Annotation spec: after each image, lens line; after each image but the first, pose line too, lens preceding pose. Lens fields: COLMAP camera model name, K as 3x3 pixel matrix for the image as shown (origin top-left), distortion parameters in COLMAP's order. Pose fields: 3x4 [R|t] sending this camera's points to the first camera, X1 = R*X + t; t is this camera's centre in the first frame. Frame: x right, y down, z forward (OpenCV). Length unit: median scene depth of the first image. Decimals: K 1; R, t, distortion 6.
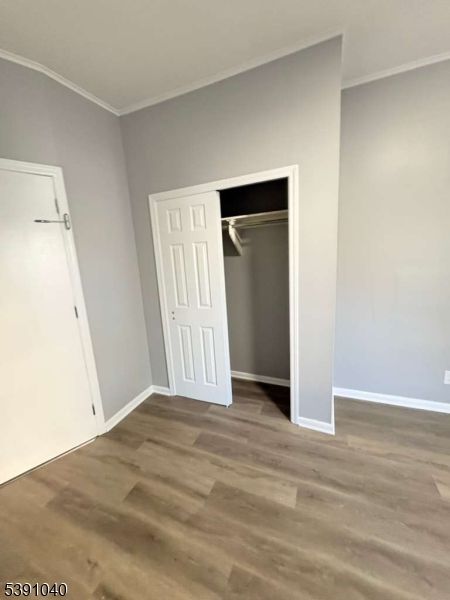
lens RADIAL K [[237.8, 0, 225.0], [0, 237.8, 300.0], [0, 0, 1]] dist [0.000646, -0.000016]
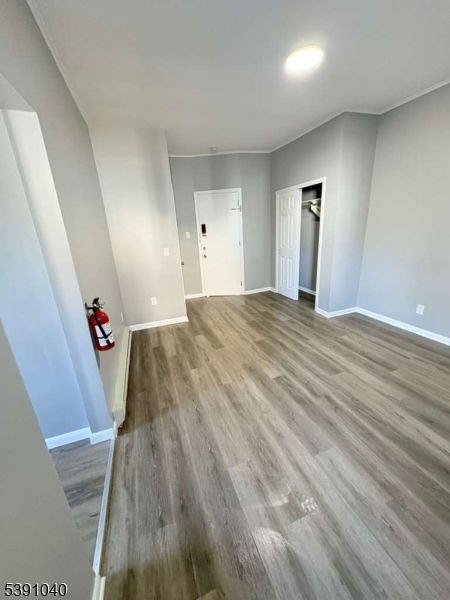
lens RADIAL K [[237.8, 0, 225.0], [0, 237.8, 300.0], [0, 0, 1]] dist [0.000646, -0.000016]
pose [[0.681126, 0.240468, -0.691551, 1.326731], [-0.124834, 0.968839, 0.213935, 0.123961], [0.721446, -0.059388, 0.689920, -1.050649]]
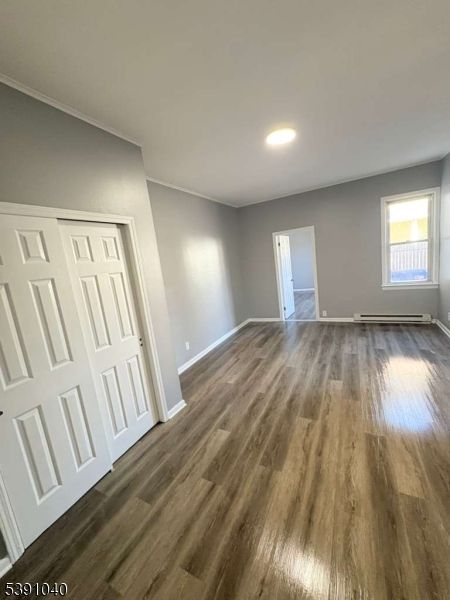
lens RADIAL K [[237.8, 0, 225.0], [0, 237.8, 300.0], [0, 0, 1]] dist [0.000646, -0.000016]
pose [[0.083443, -0.112731, 0.990116, -0.965621], [0.298387, 0.950820, 0.083110, -0.090712], [-0.950790, 0.288503, 0.112977, 0.482768]]
